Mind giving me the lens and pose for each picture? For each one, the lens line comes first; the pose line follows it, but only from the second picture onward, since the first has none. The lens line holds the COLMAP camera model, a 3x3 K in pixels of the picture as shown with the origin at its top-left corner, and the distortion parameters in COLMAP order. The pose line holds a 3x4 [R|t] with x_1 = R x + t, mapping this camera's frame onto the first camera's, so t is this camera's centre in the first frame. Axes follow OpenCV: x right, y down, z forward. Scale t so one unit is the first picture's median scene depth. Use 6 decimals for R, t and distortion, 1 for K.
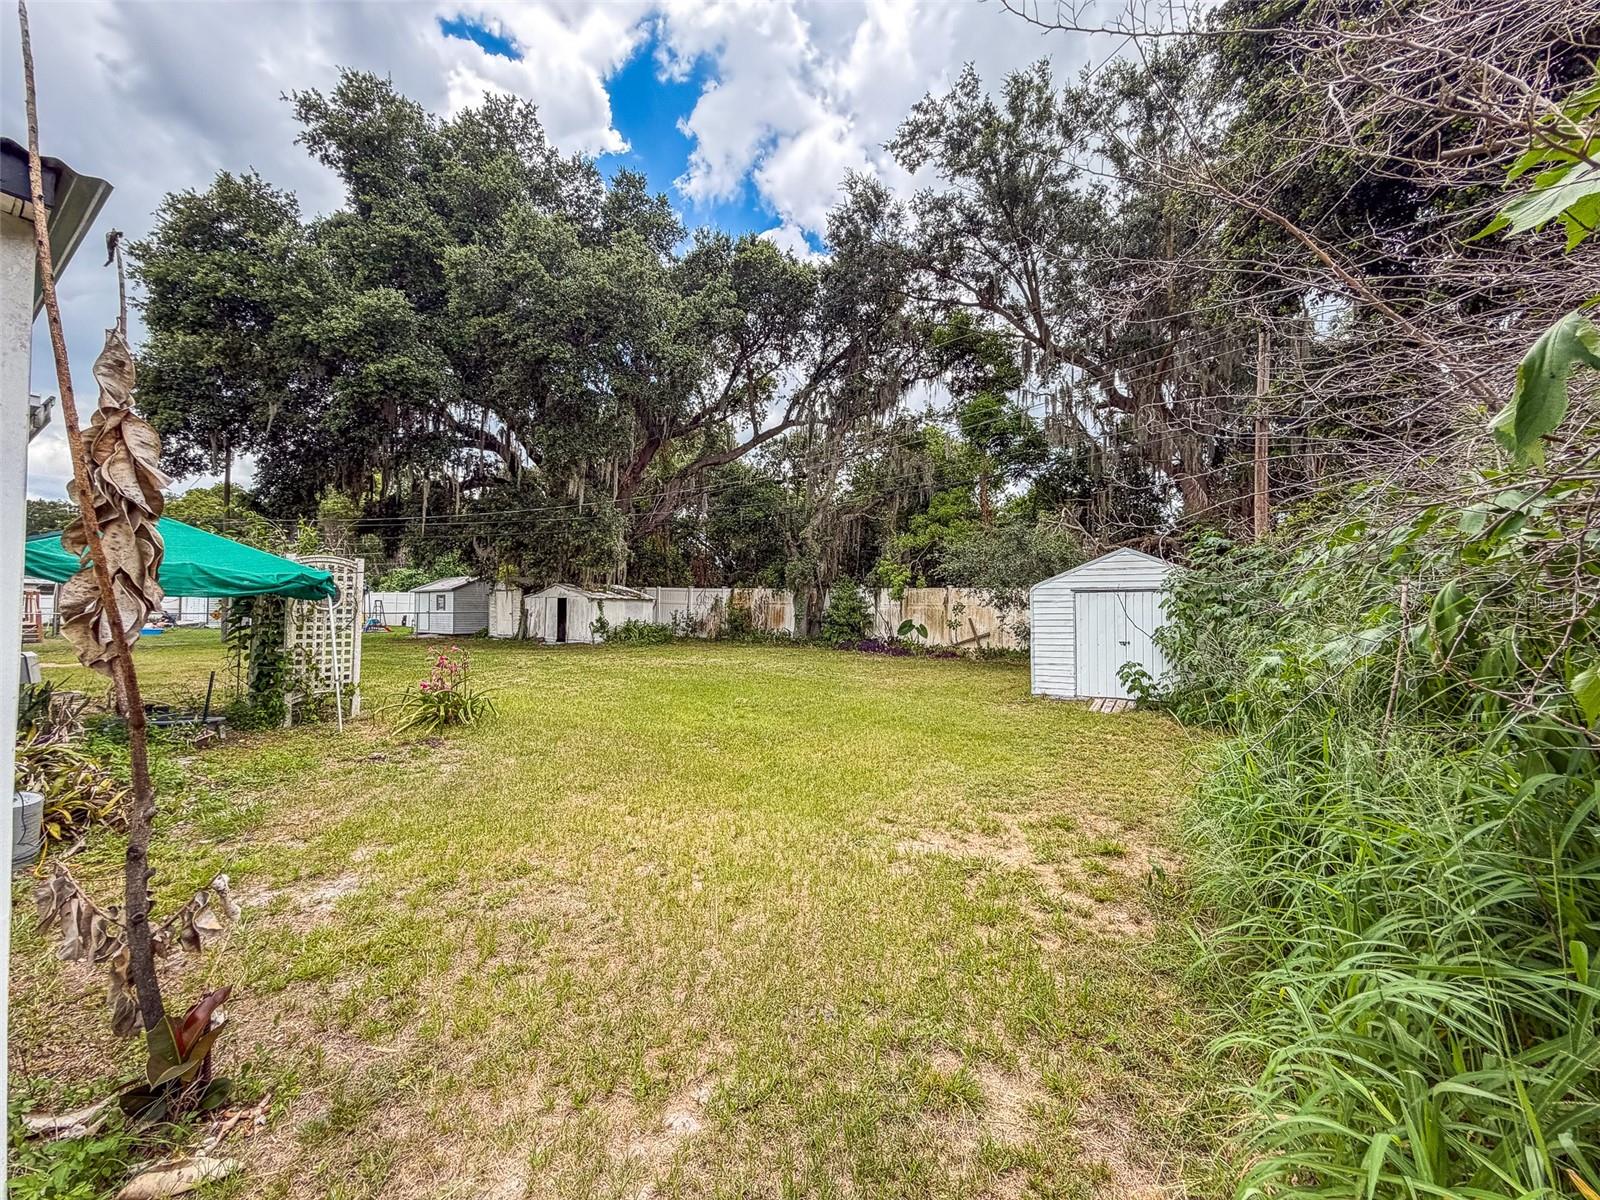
lens RADIAL K [[644.2, 0, 802.0], [0, 644.2, 604.5], [0, 0, 1]] dist [-0.001816, 0.000020]
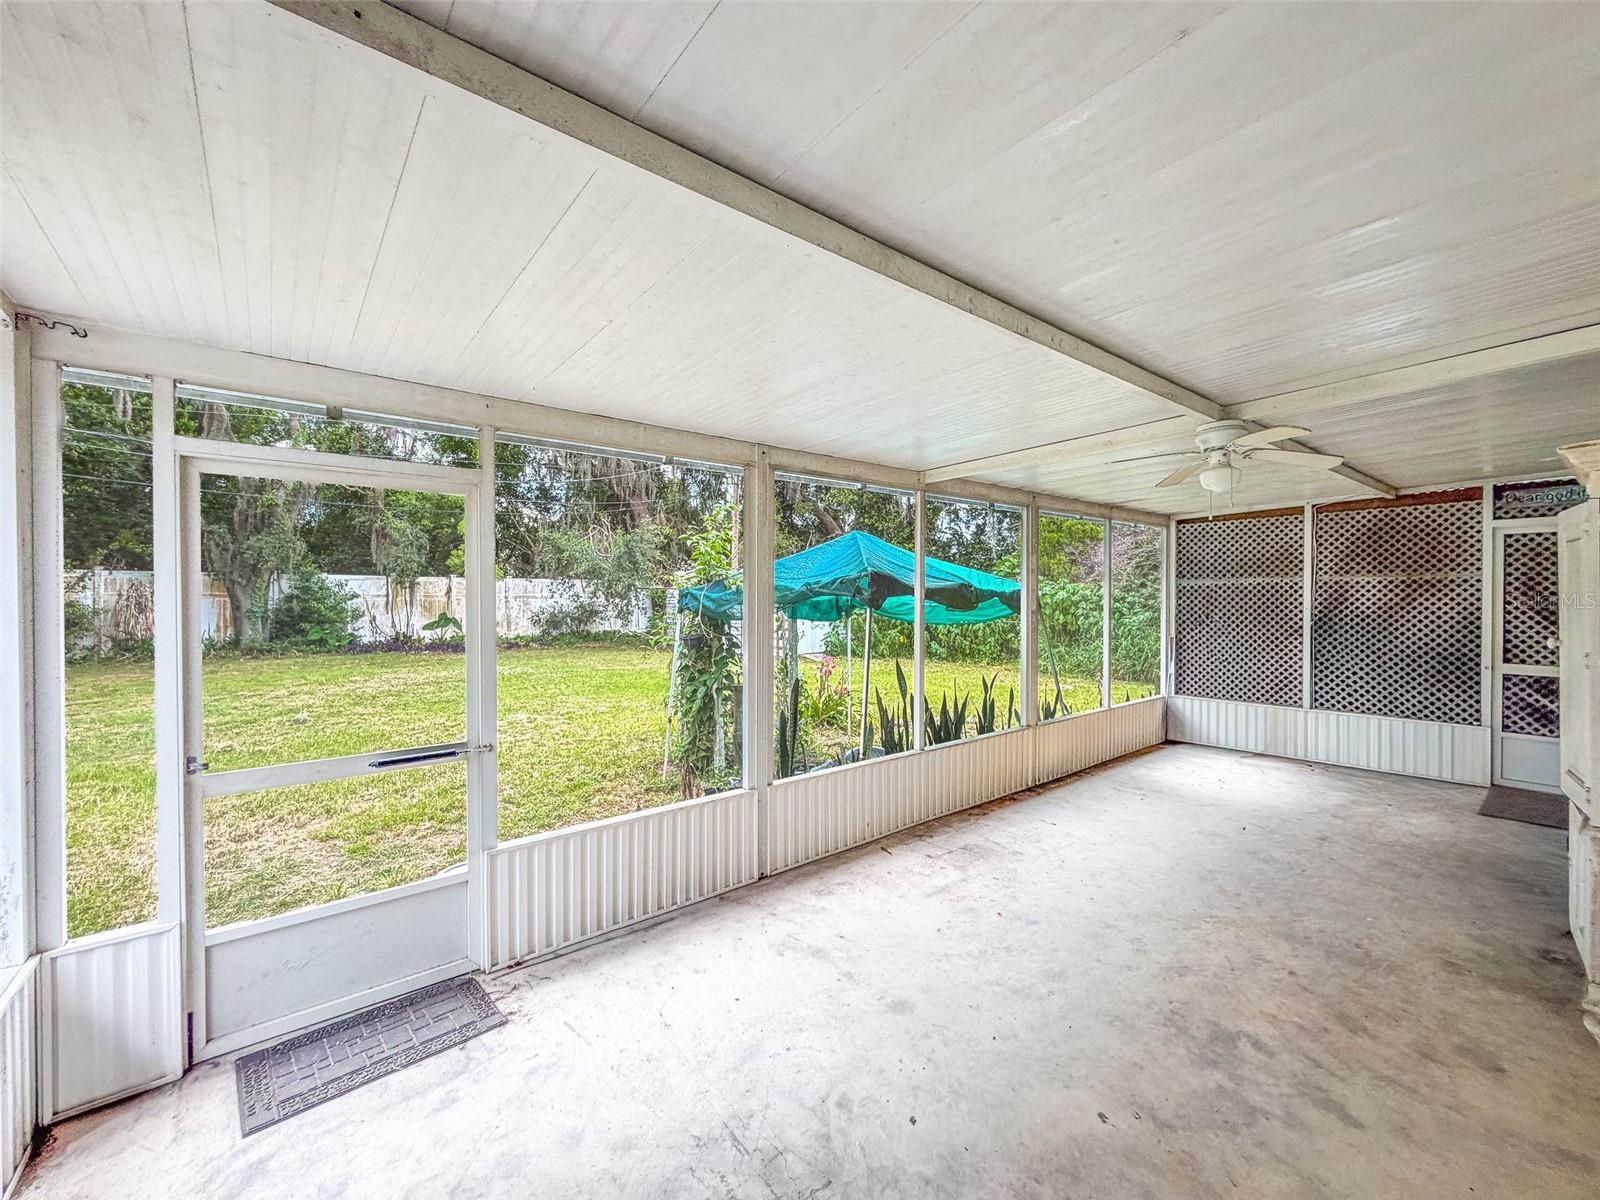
lens RADIAL K [[644.2, 0, 793.5], [0, 644.2, 598.0], [0, 0, 1]] dist [-0.001816, 0.000020]
pose [[0.281654, -0.018858, 0.959331, -0.518959], [-0.005591, 0.999758, 0.021294, -0.018050], [-0.959500, -0.011361, 0.281480, 0.231566]]
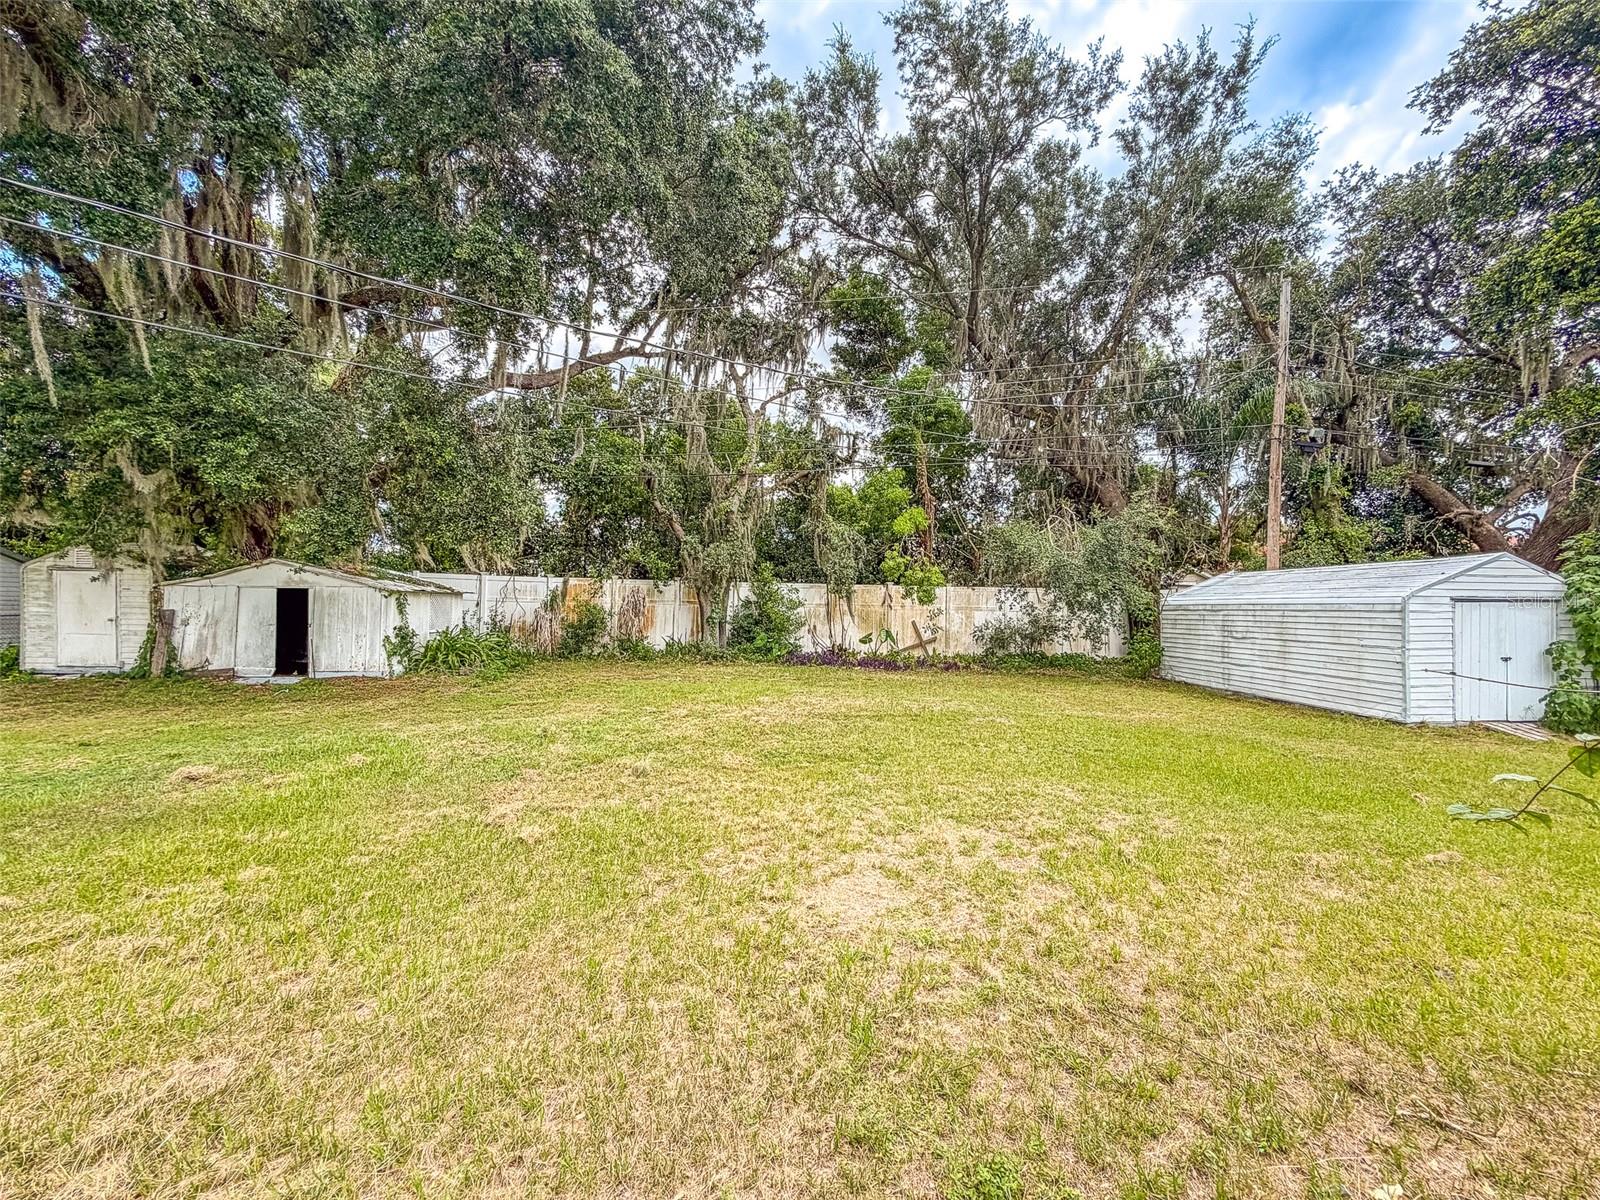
lens RADIAL K [[644.2, 0, 799.0], [0, 644.2, 599.3], [0, 0, 1]] dist [-0.001816, 0.000020]
pose [[0.807338, 0.008577, 0.590027, -0.350406], [-0.010272, 0.999947, -0.000480, -0.005428], [-0.590000, -0.005673, 0.807384, 0.363617]]
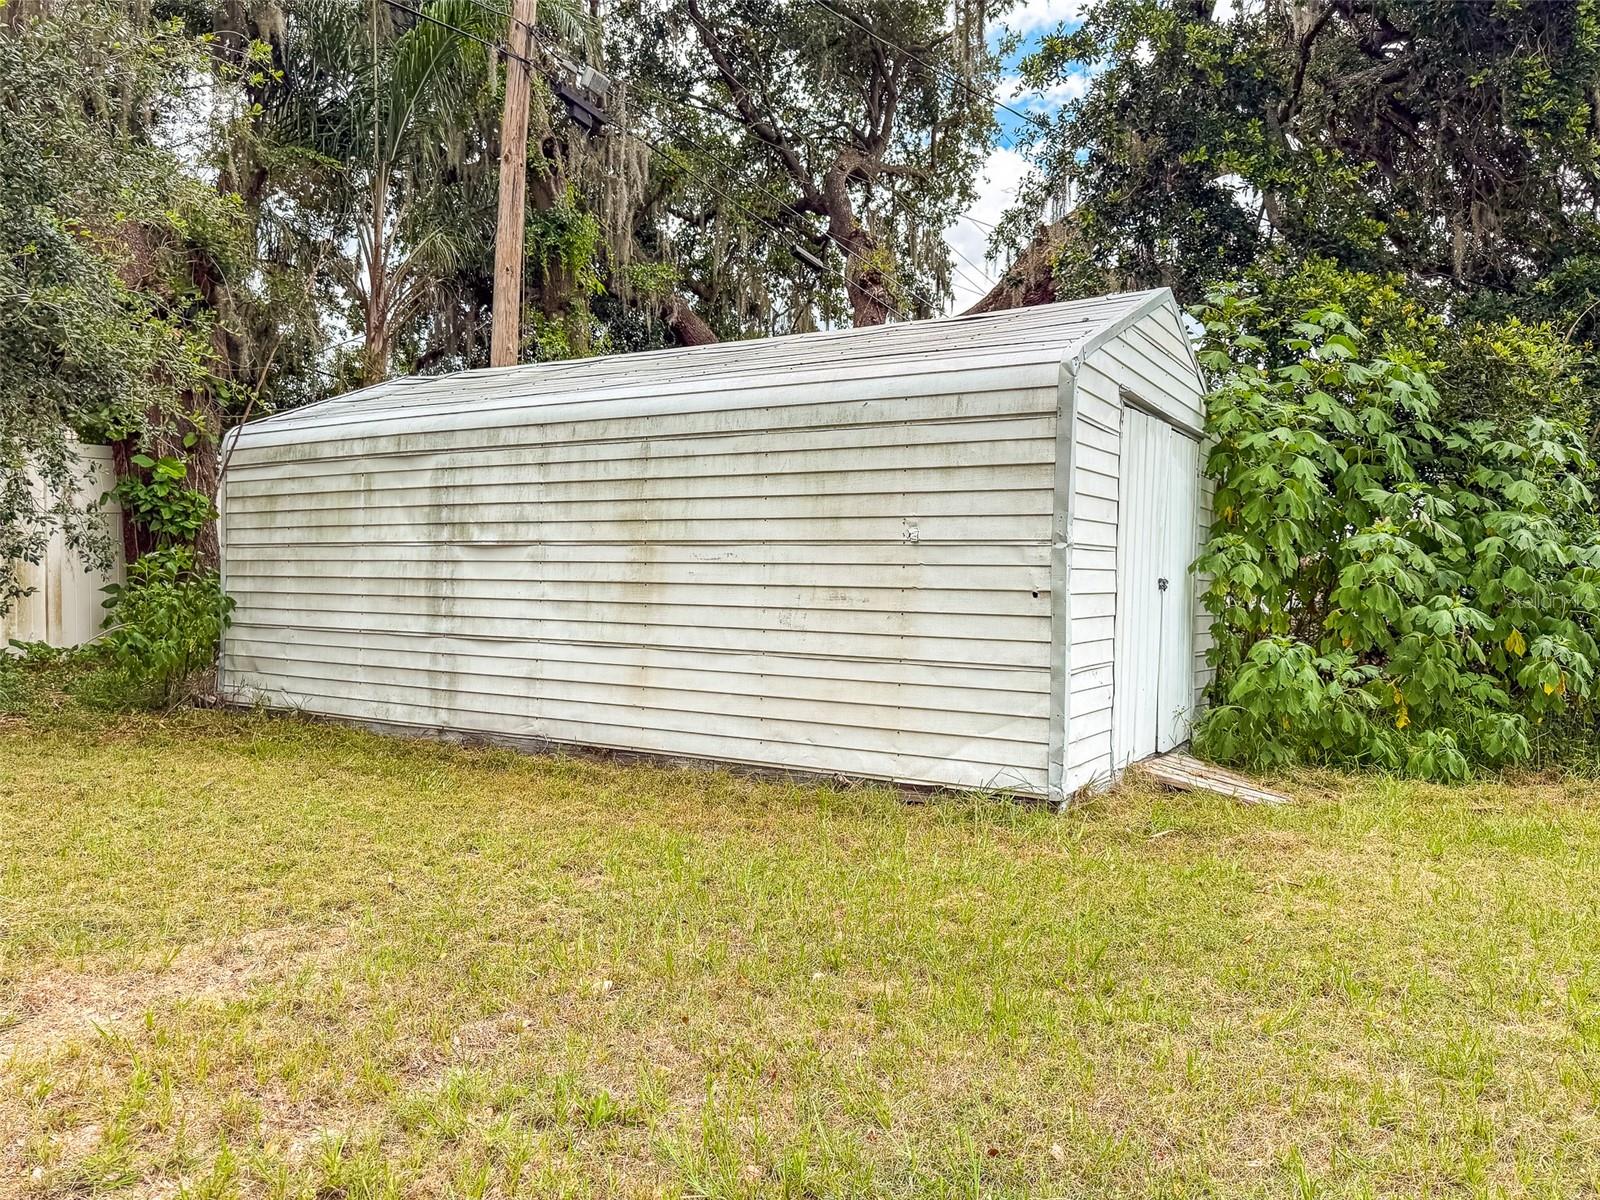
lens RADIAL K [[1130.6, 0, 800.5], [0, 1130.6, 600.1], [0, 0, 1]] dist [-0.009991, -0.010185]
pose [[-0.053951, -0.017588, 0.998389, 0.021706], [-0.030025, 0.999421, 0.015984, 0.032702], [-0.998092, -0.029115, -0.054448, 0.535967]]
